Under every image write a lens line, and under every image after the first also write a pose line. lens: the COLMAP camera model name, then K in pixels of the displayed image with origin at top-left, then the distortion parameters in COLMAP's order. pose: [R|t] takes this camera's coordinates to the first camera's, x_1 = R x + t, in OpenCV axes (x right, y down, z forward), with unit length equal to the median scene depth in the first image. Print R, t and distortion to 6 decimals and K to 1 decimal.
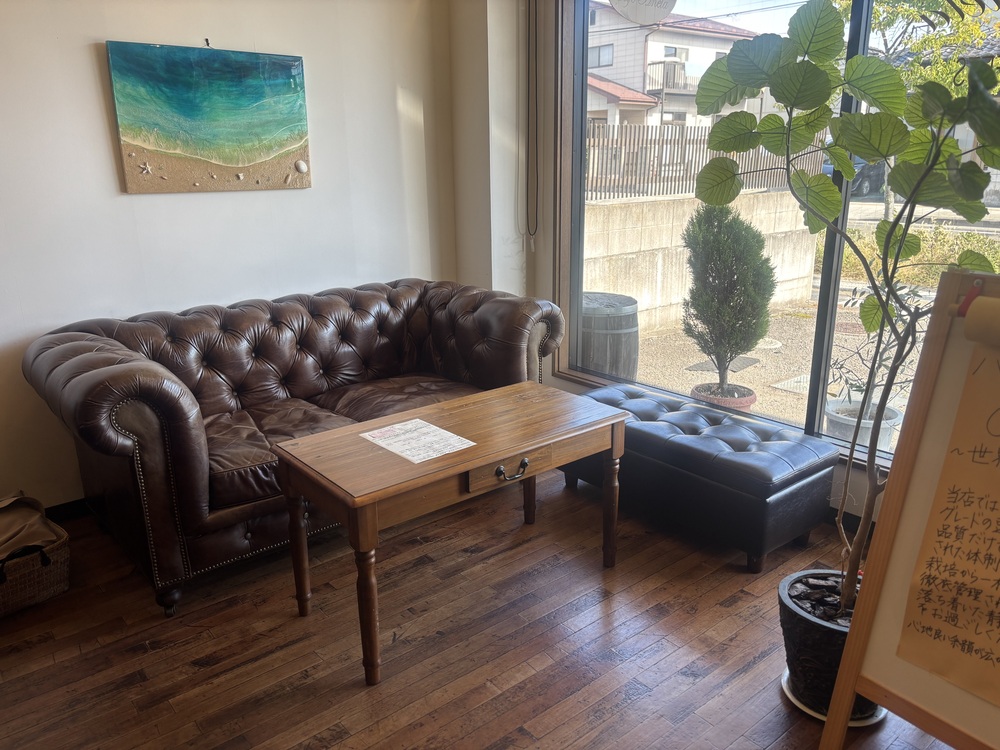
lens RADIAL K [[762.1, 0, 500.0], [0, 762.1, 376.6], [0, 0, 1]] dist [-0.015990, -0.006003]
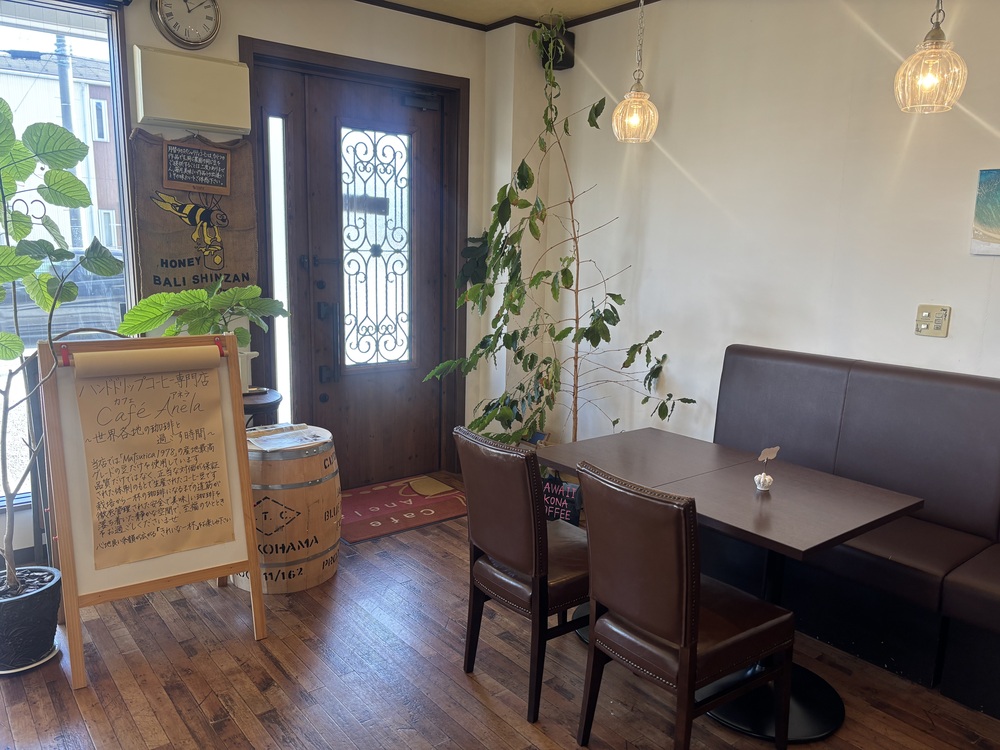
lens RADIAL K [[762.1, 0, 500.3], [0, 762.1, 376.7], [0, 0, 1]] dist [-0.015990, -0.006003]
pose [[0.019323, -0.167075, 0.985755, -1.101981], [0.258061, 0.953365, 0.156527, -0.071639], [-0.965935, 0.251360, 0.061537, -0.070163]]
